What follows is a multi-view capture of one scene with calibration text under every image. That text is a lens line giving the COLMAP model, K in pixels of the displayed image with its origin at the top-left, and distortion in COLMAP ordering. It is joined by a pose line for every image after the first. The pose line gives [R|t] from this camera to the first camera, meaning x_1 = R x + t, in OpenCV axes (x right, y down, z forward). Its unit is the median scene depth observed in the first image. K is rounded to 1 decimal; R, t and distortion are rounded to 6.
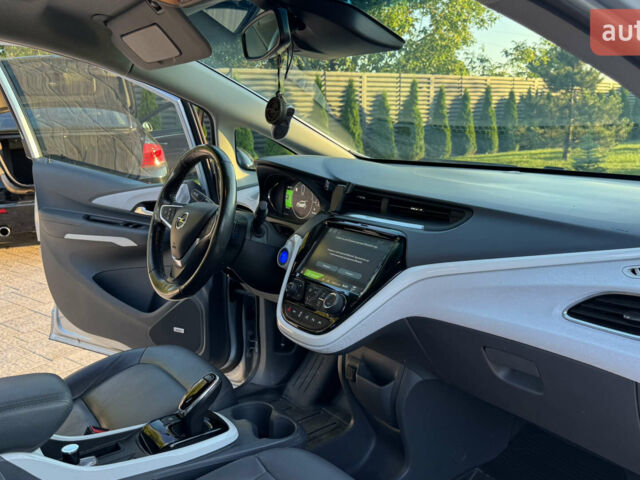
lens RADIAL K [[595.9, 0, 331.2], [0, 595.9, 236.9], [0, 0, 1]] dist [0.146933, -0.295717]
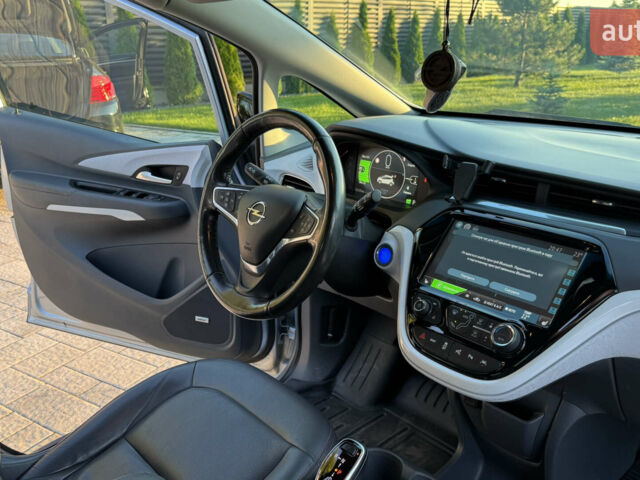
lens RADIAL K [[593.2, 0, 320.0], [0, 593.2, 240.0], [0, 0, 1]] dist [0.147641, -0.295356]
pose [[0.995400, -0.025908, 0.092232, -0.065082], [0.014093, 0.991865, 0.126515, -0.023738], [-0.094760, -0.124633, 0.987668, 0.068751]]
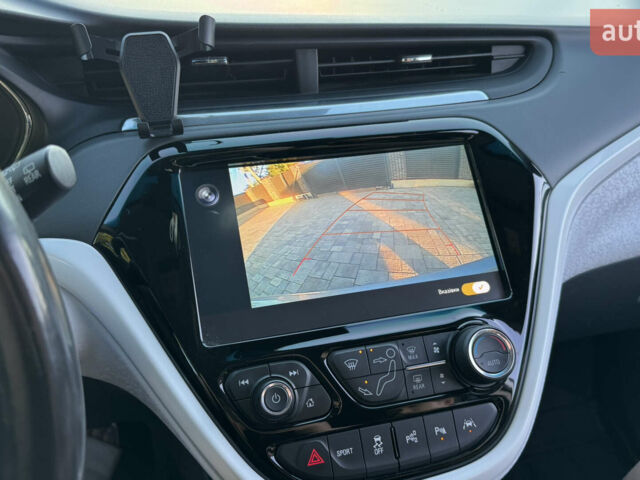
lens RADIAL K [[593.2, 0, 320.0], [0, 593.2, 240.0], [0, 0, 1]] dist [0.147641, -0.295356]
pose [[0.370374, -0.400765, 0.837980, -0.068974], [0.190849, 0.915723, 0.353593, -0.021941], [-0.909065, 0.028966, 0.415645, 0.209497]]
